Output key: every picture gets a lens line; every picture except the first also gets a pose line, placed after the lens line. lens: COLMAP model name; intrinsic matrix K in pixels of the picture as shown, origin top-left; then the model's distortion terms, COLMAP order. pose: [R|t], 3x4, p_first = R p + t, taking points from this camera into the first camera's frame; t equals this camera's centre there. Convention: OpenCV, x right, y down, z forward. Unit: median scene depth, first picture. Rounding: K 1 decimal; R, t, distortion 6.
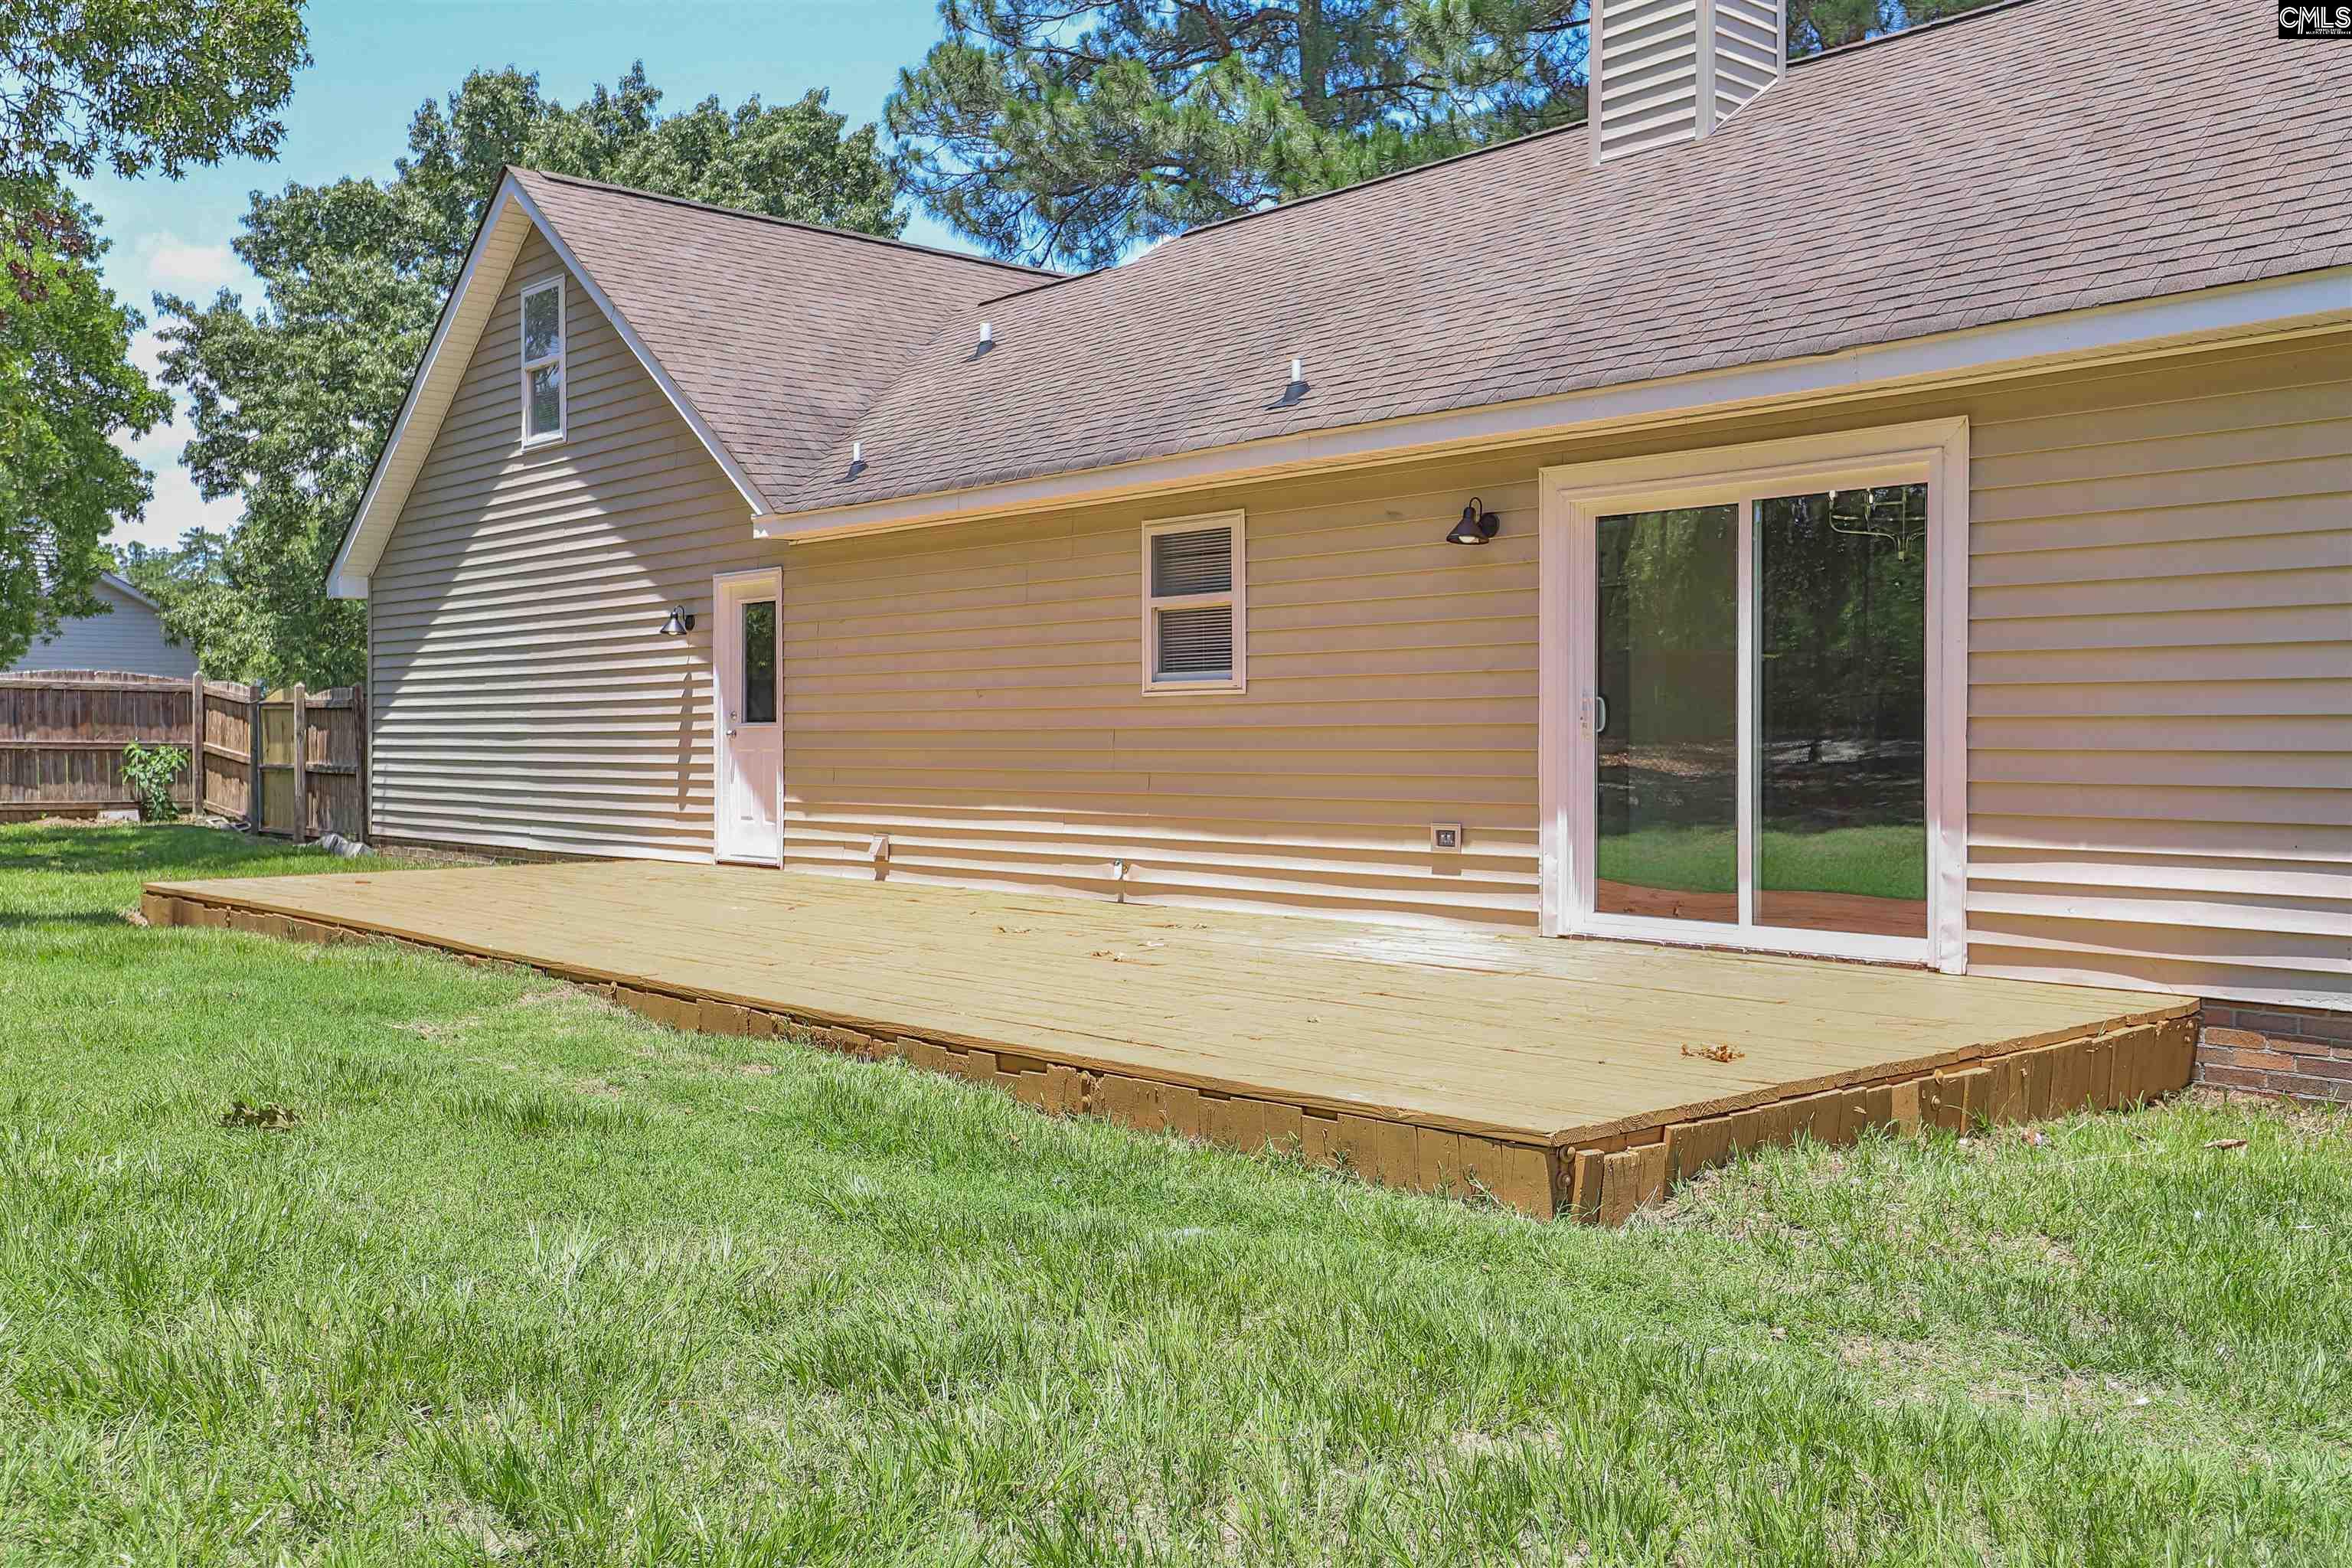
lens RADIAL K [[2041.6, 0, 1186.1], [0, 2041.6, 772.7], [0, 0, 1]] dist [0.032148, 0.011959]
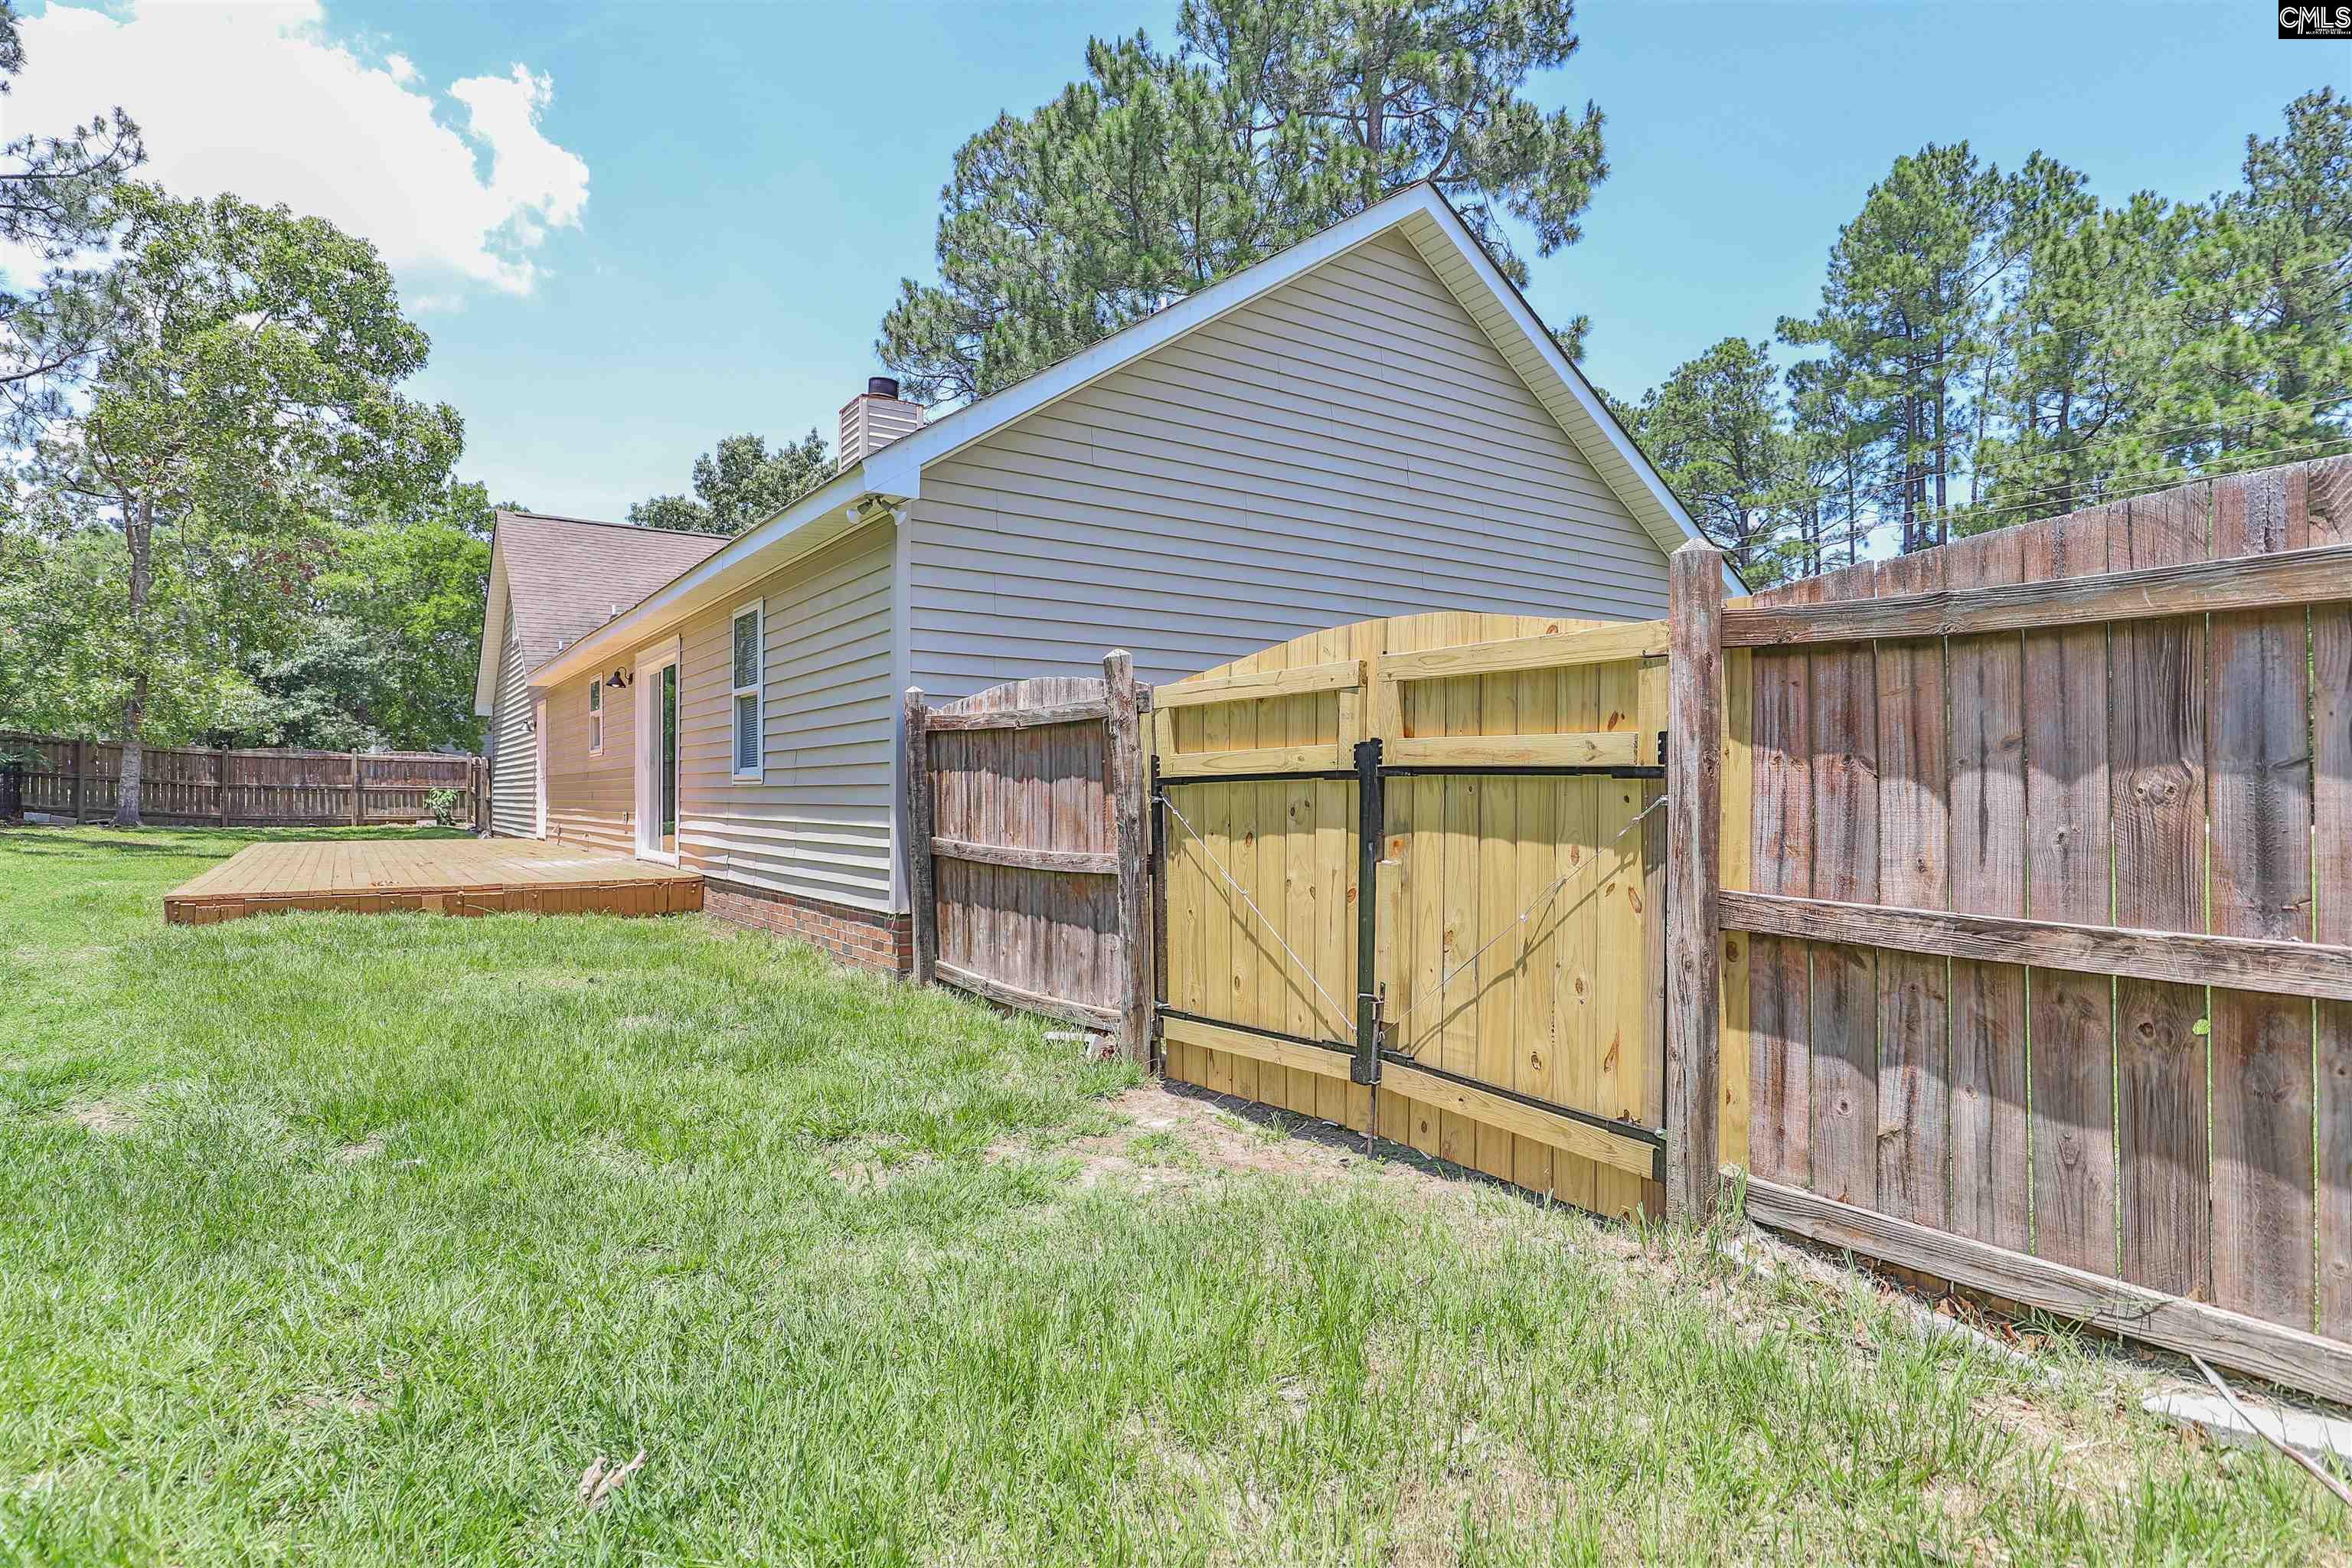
lens RADIAL K [[1258.8, 0, 1179.4], [0, 1258.8, 784.2], [0, 0, 1]] dist [-0.012089, 0.001451]
pose [[0.990421, 0.006732, -0.137916, 0.791122], [-0.011305, 0.999411, -0.032400, 0.028518], [0.137616, 0.033648, 0.989914, -0.237939]]
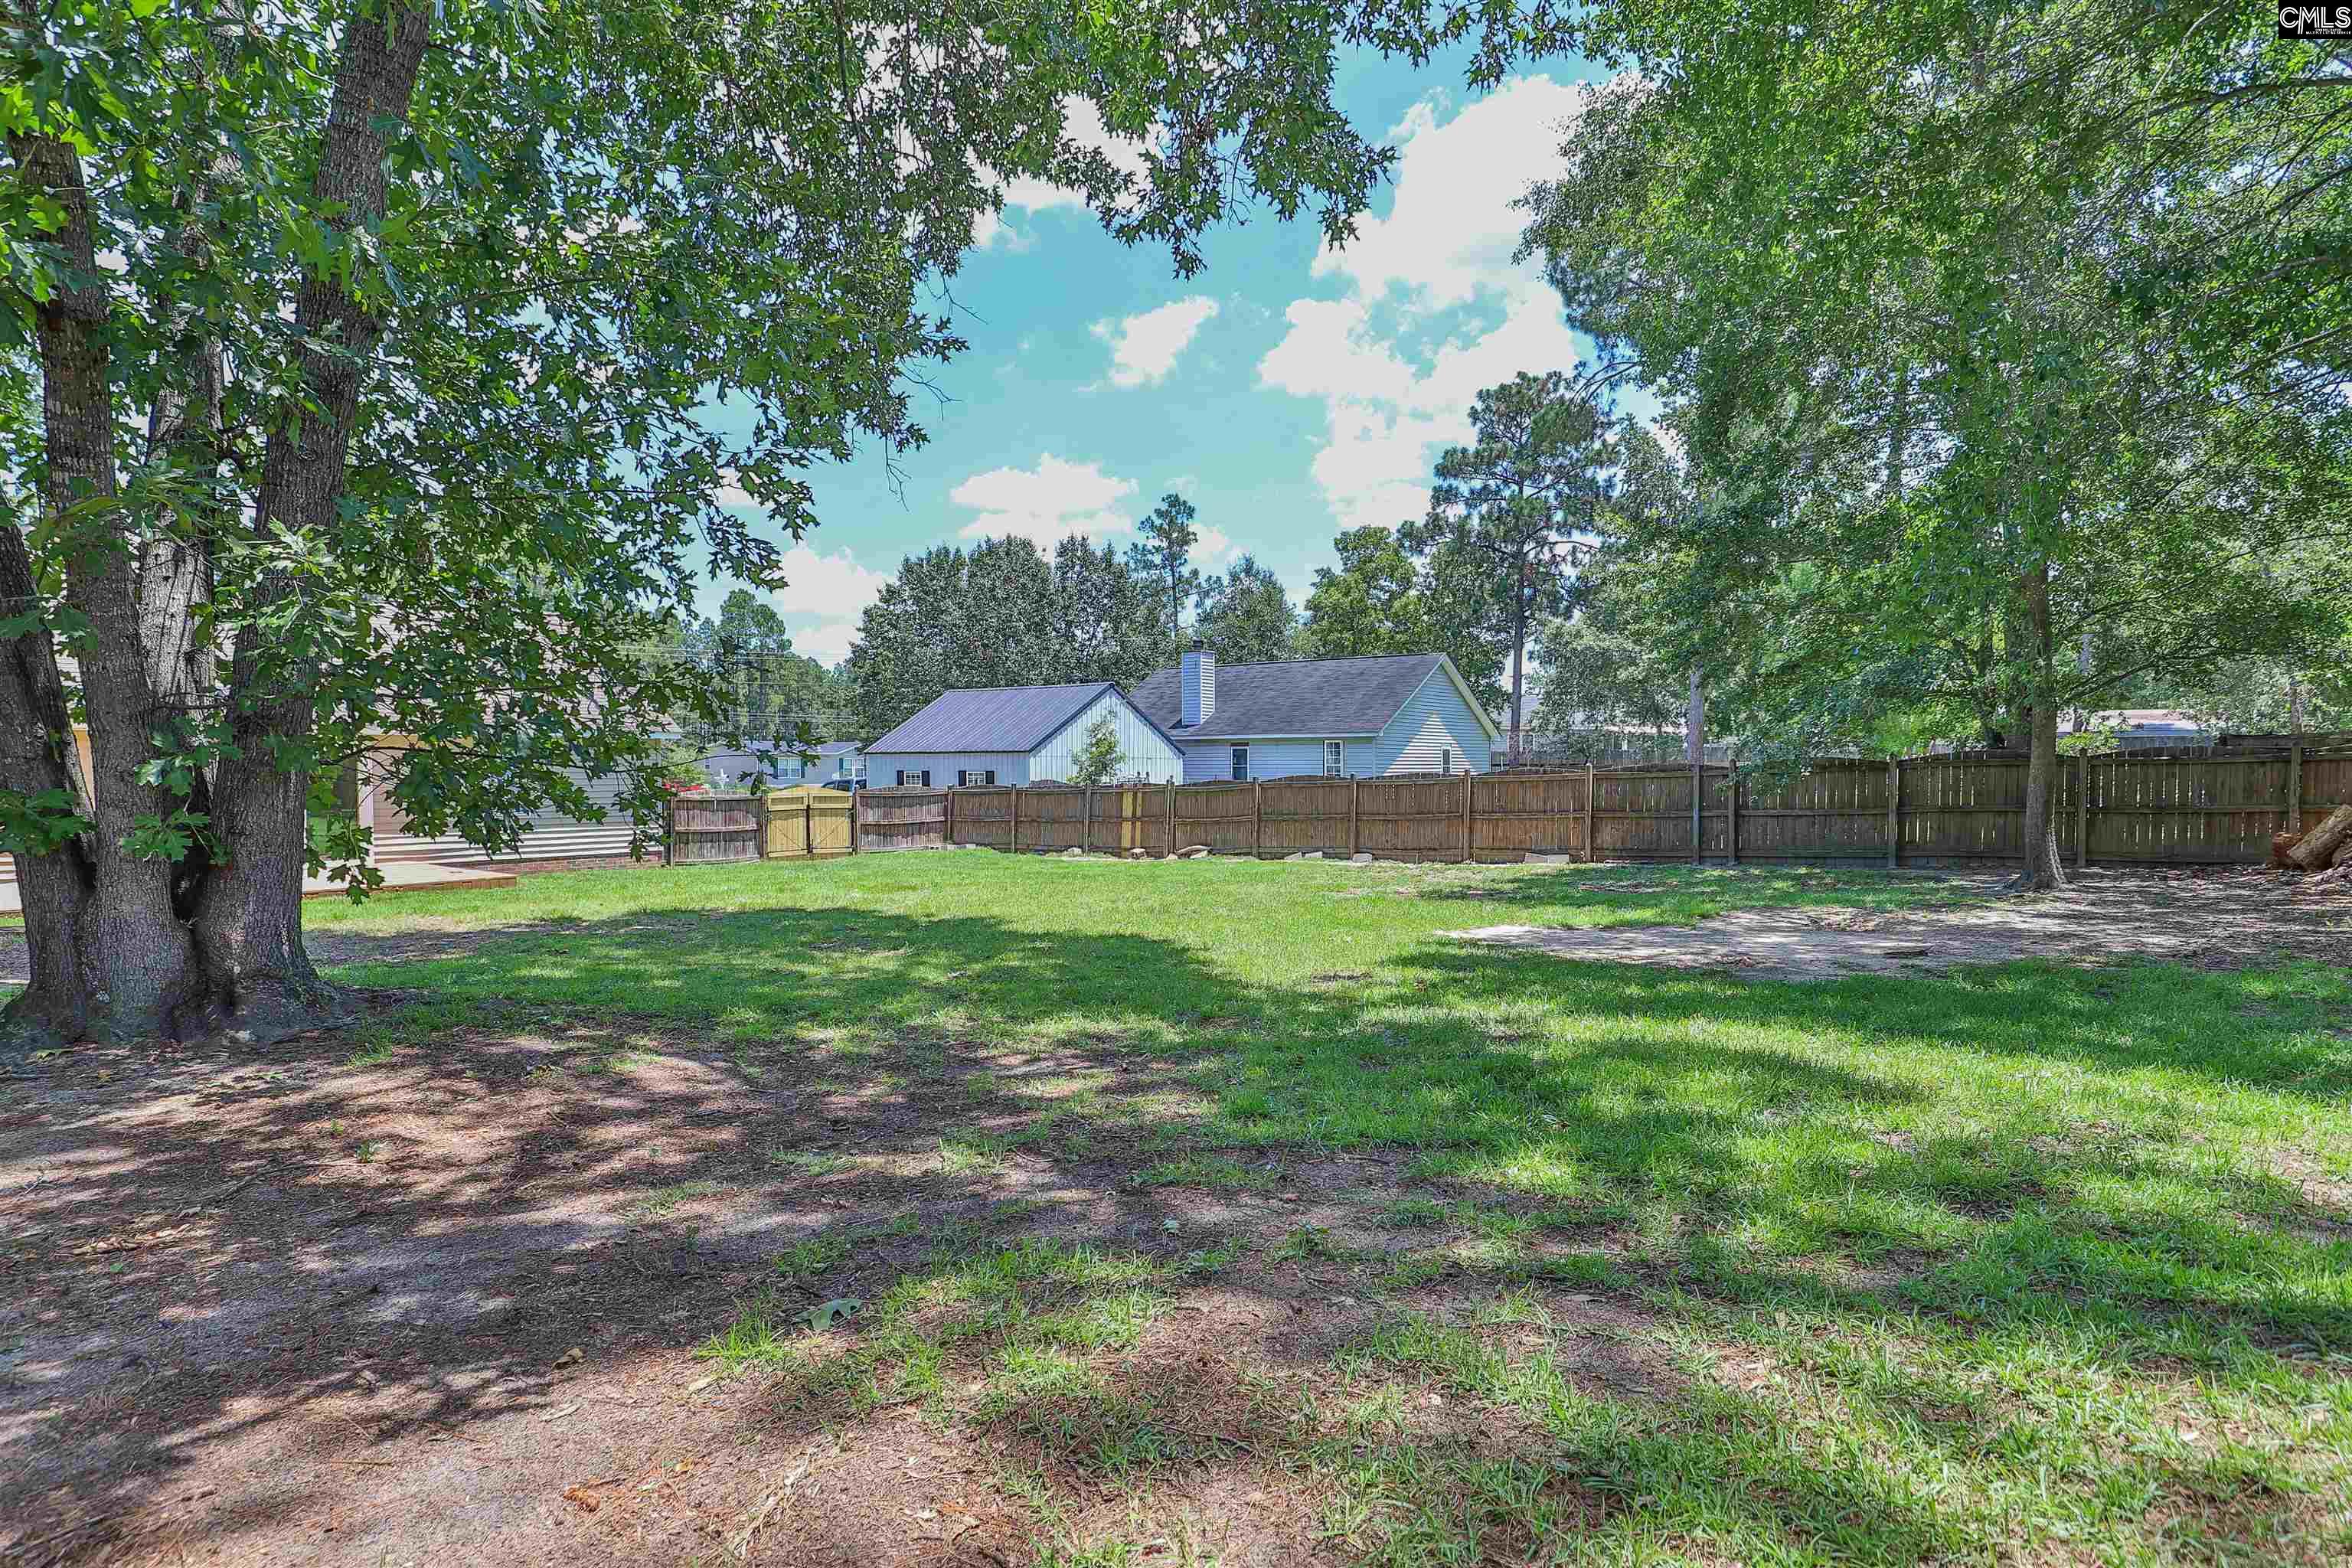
lens RADIAL K [[1258.8, 0, 1177.5], [0, 1258.8, 778.7], [0, 0, 1]] dist [-0.012089, 0.001451]
pose [[-0.150557, -0.004612, 0.988591, -1.795788], [0.022603, 0.999712, 0.008106, -0.051680], [-0.988343, 0.023565, -0.150410, -0.225592]]
